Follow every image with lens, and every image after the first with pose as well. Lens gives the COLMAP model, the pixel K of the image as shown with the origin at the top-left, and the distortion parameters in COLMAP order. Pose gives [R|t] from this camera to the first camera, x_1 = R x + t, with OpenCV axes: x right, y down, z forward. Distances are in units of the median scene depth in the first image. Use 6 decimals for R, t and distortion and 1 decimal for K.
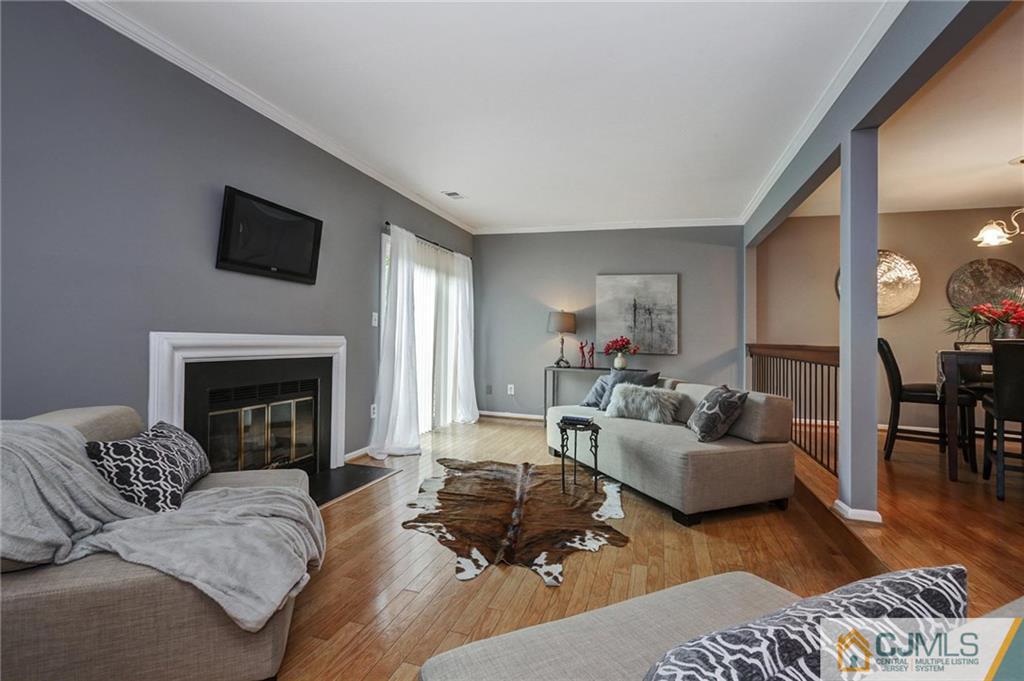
lens RADIAL K [[461.2, 0, 509.0], [0, 461.2, 330.3], [0, 0, 1]] dist [-0.039469, 0.000049]
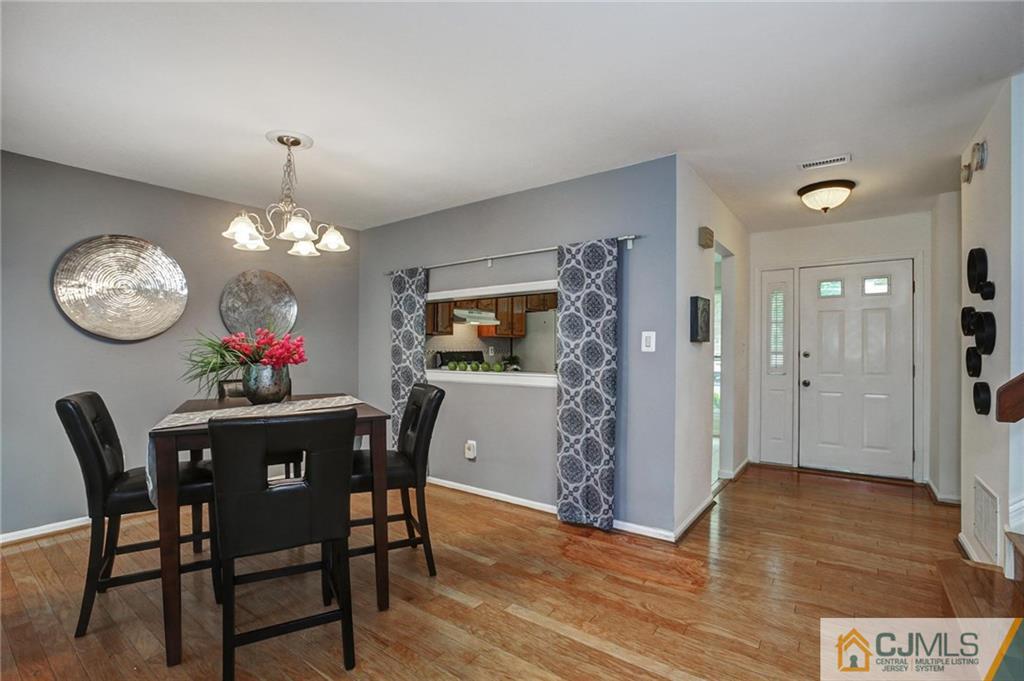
lens RADIAL K [[472.6, 0, 511.0], [0, 472.6, 348.2], [0, 0, 1]] dist [-0.063807, 0.000487]
pose [[0.316300, -0.029688, 0.948194, 0.572567], [-0.008471, 0.999382, 0.034116, -0.070944], [-0.948621, -0.018823, 0.315853, 0.406645]]
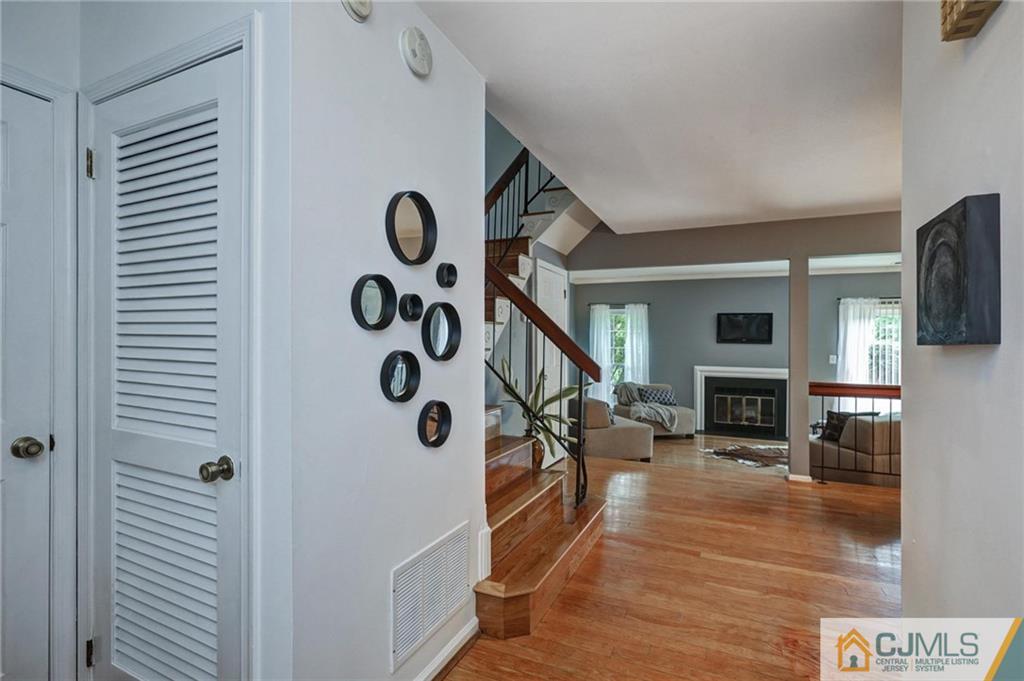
lens RADIAL K [[469.5, 0, 512.0], [0, 469.5, 340.5], [0, 0, 1]] dist [0.000576, 0.000175]
pose [[-0.117102, -0.033606, -0.992551, 1.926426], [0.002979, 0.999411, -0.034190, -0.047422], [0.993115, -0.006961, -0.116933, 0.081975]]
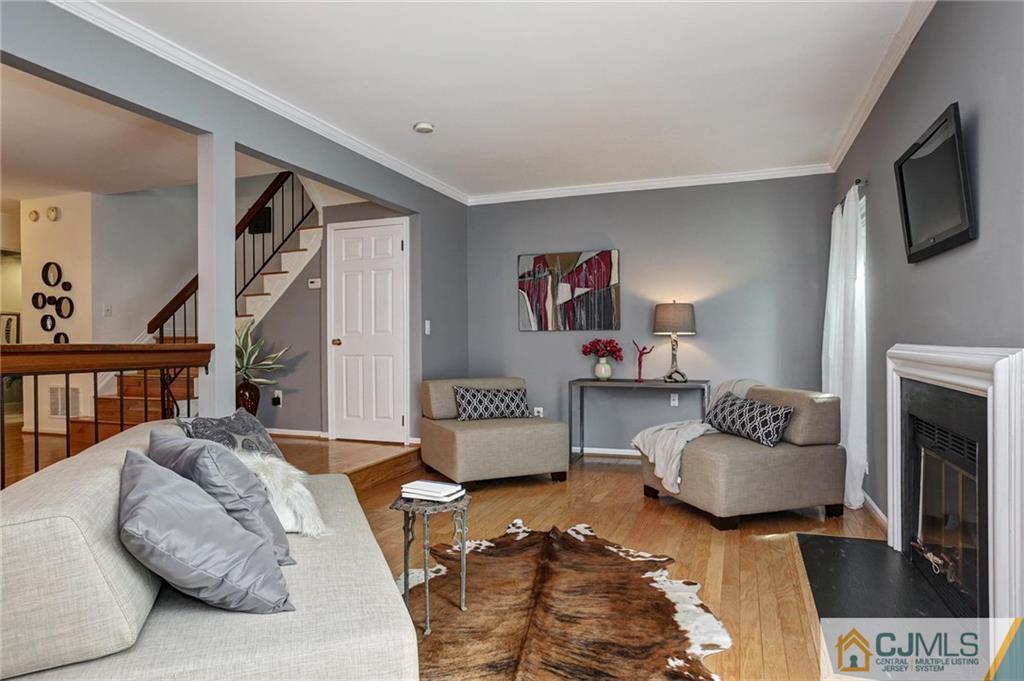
lens RADIAL K [[617.0, 0, 511.1], [0, 617.0, 334.9], [0, 0, 1]] dist [-0.001546, 0.003809]
pose [[-0.999031, -0.019746, 0.039336, 0.031595], [-0.020615, 0.999549, -0.021829, 0.019129], [-0.038887, -0.022619, -0.998988, 1.719602]]
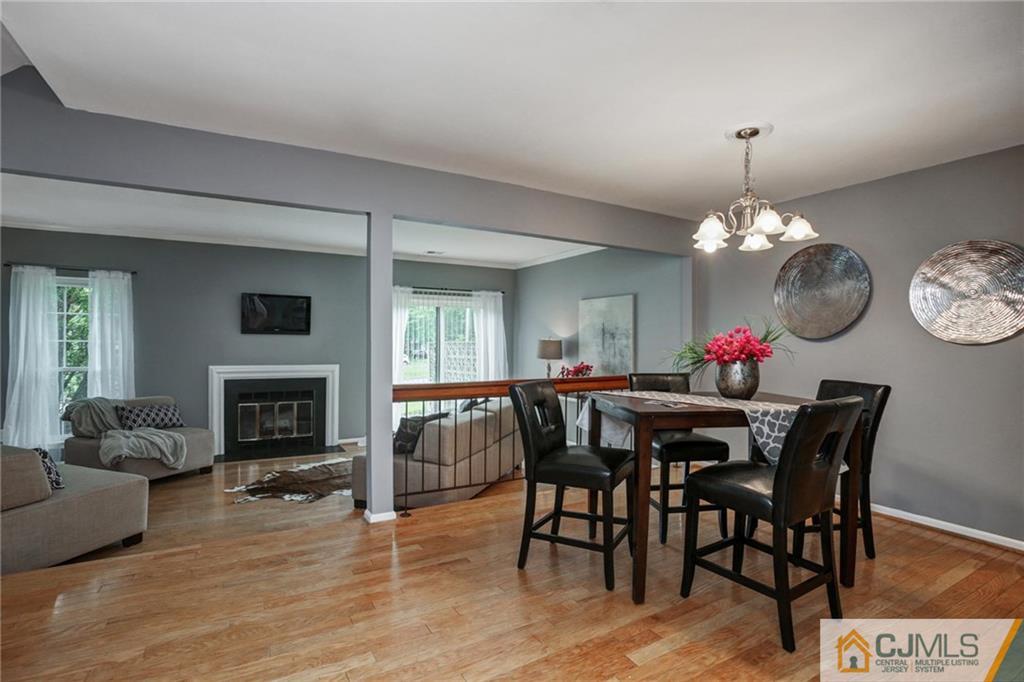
lens RADIAL K [[502.5, 0, 477.0], [0, 502.5, 342.4], [0, 0, 1]] dist [0.001084, 0.000845]
pose [[0.698096, -0.019060, -0.715750, 1.410147], [0.024139, 0.999704, -0.003078, -0.053056], [0.715597, -0.015129, 0.698350, 0.151028]]
